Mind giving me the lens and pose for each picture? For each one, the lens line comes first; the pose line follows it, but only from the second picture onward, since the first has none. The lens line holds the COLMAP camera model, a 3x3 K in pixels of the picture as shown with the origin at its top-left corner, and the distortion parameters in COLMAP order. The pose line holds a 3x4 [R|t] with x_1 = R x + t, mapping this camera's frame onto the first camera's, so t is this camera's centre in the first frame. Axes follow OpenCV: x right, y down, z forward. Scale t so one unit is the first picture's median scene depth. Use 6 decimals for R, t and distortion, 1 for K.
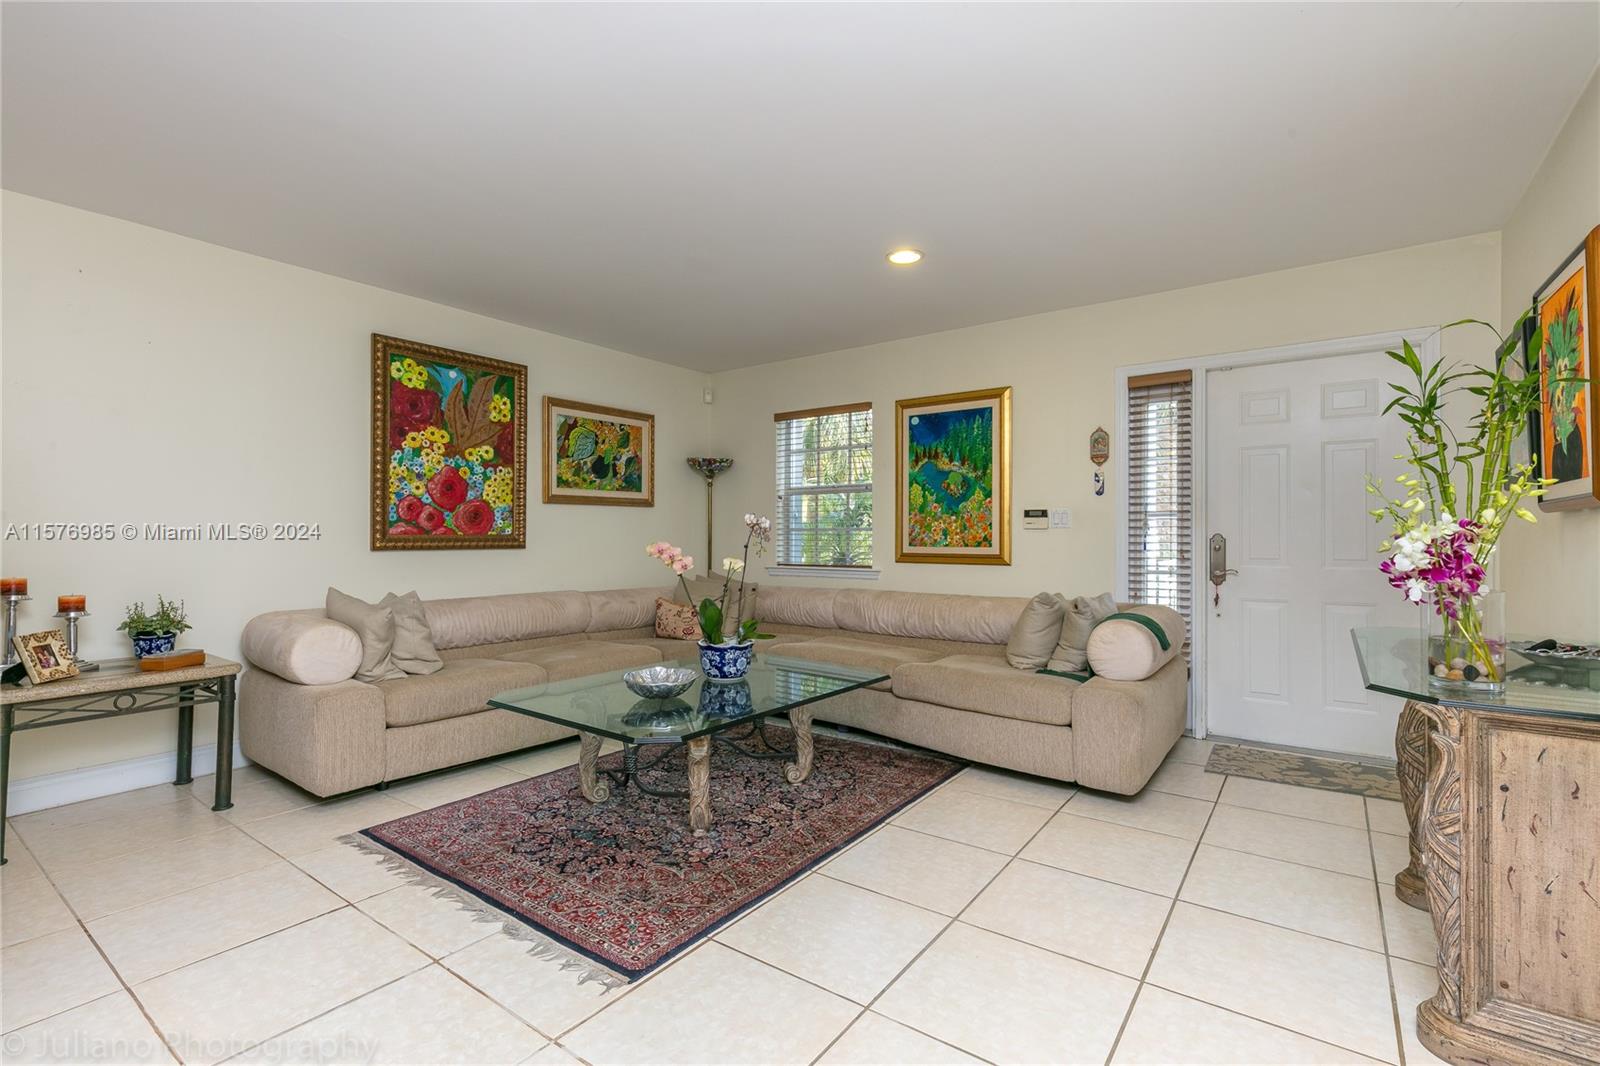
lens RADIAL K [[726.1, 0, 797.0], [0, 726.1, 532.4], [0, 0, 1]] dist [0.008898, -0.001184]
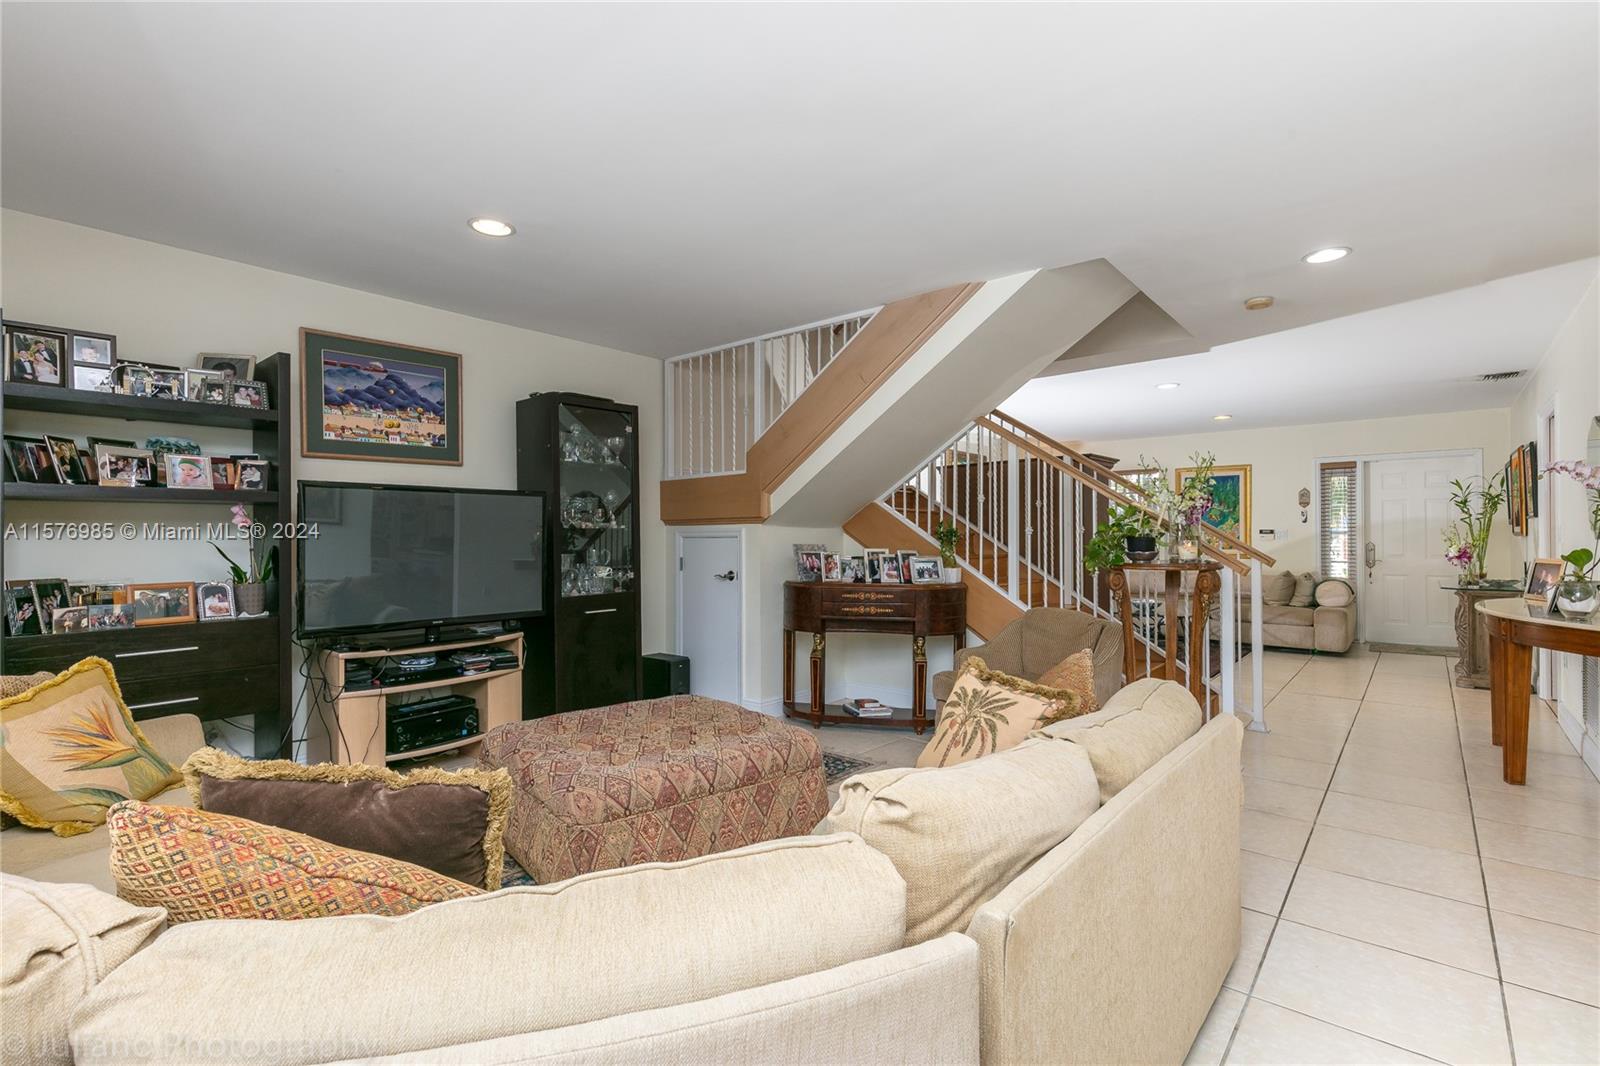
lens RADIAL K [[726.1, 0, 799.8], [0, 726.1, 530.0], [0, 0, 1]] dist [0.008898, -0.001184]
pose [[0.996612, -0.005194, -0.082082, -0.620555], [0.004954, 0.999983, -0.003118, -0.024819], [0.082097, 0.002701, 0.996621, -0.854397]]
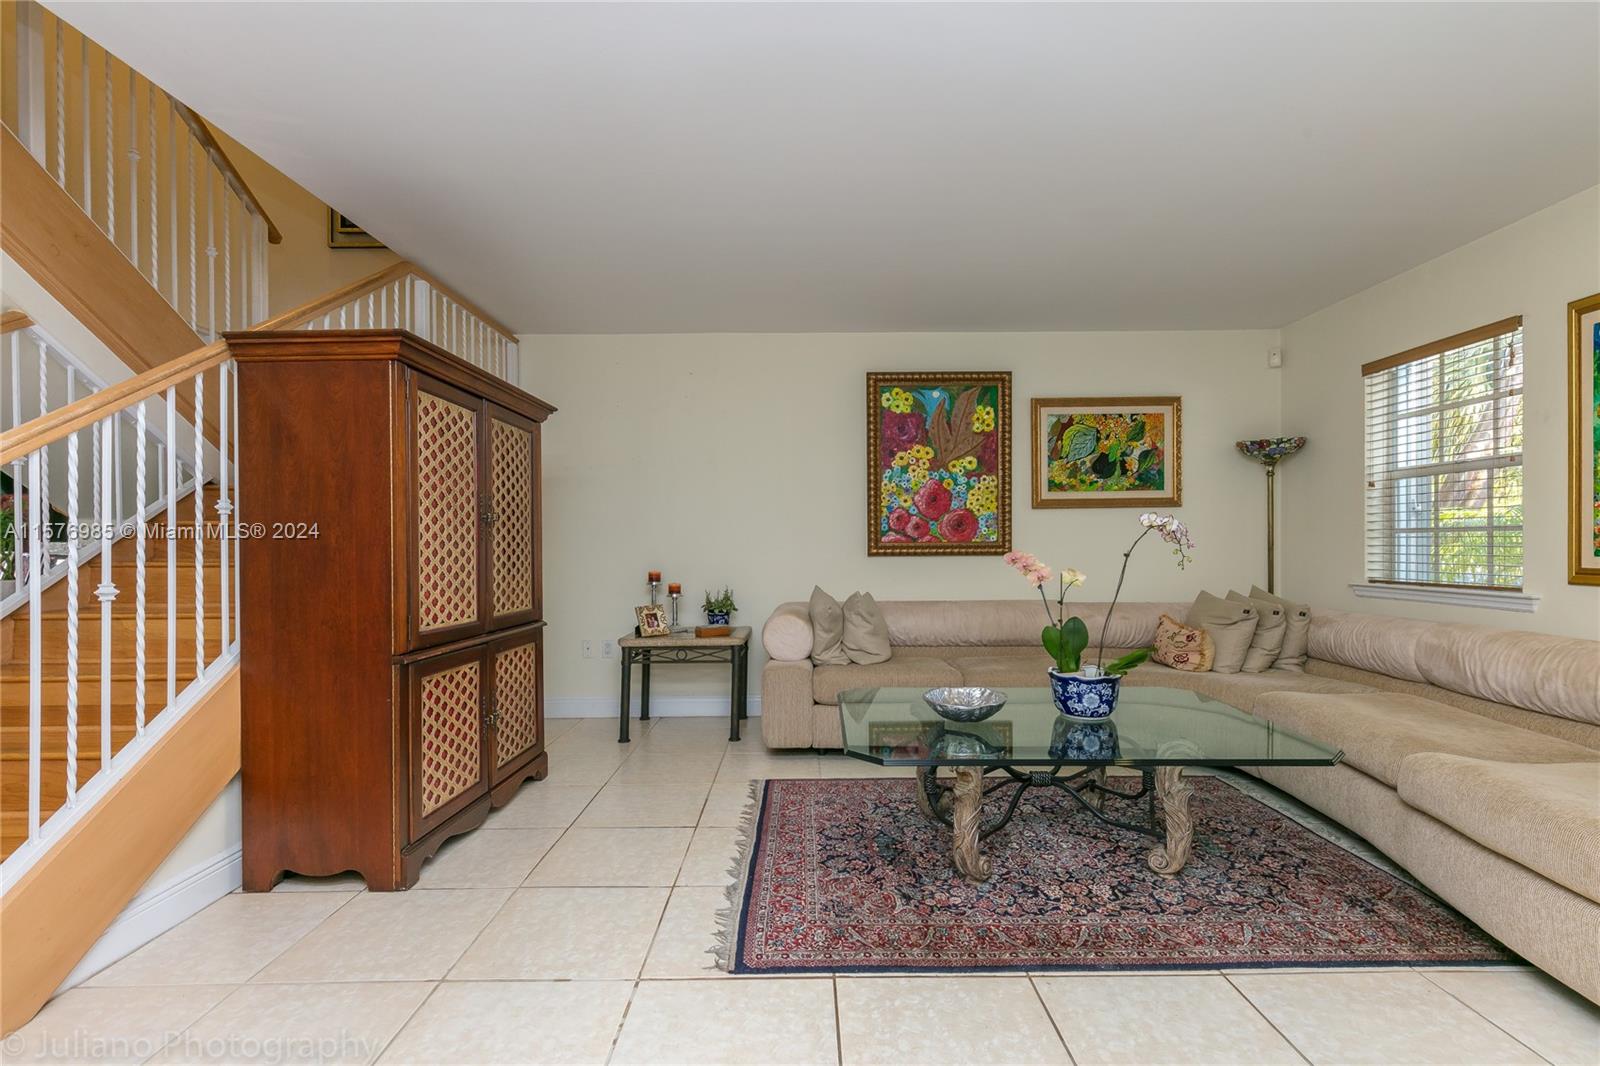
lens RADIAL K [[726.1, 0, 803.9], [0, 726.1, 546.8], [0, 0, 1]] dist [0.008898, -0.001184]
pose [[0.596073, -0.002169, -0.802928, 0.366715], [0.012425, 0.999902, 0.006522, 0.000708], [0.802834, -0.013864, 0.596041, 0.255624]]
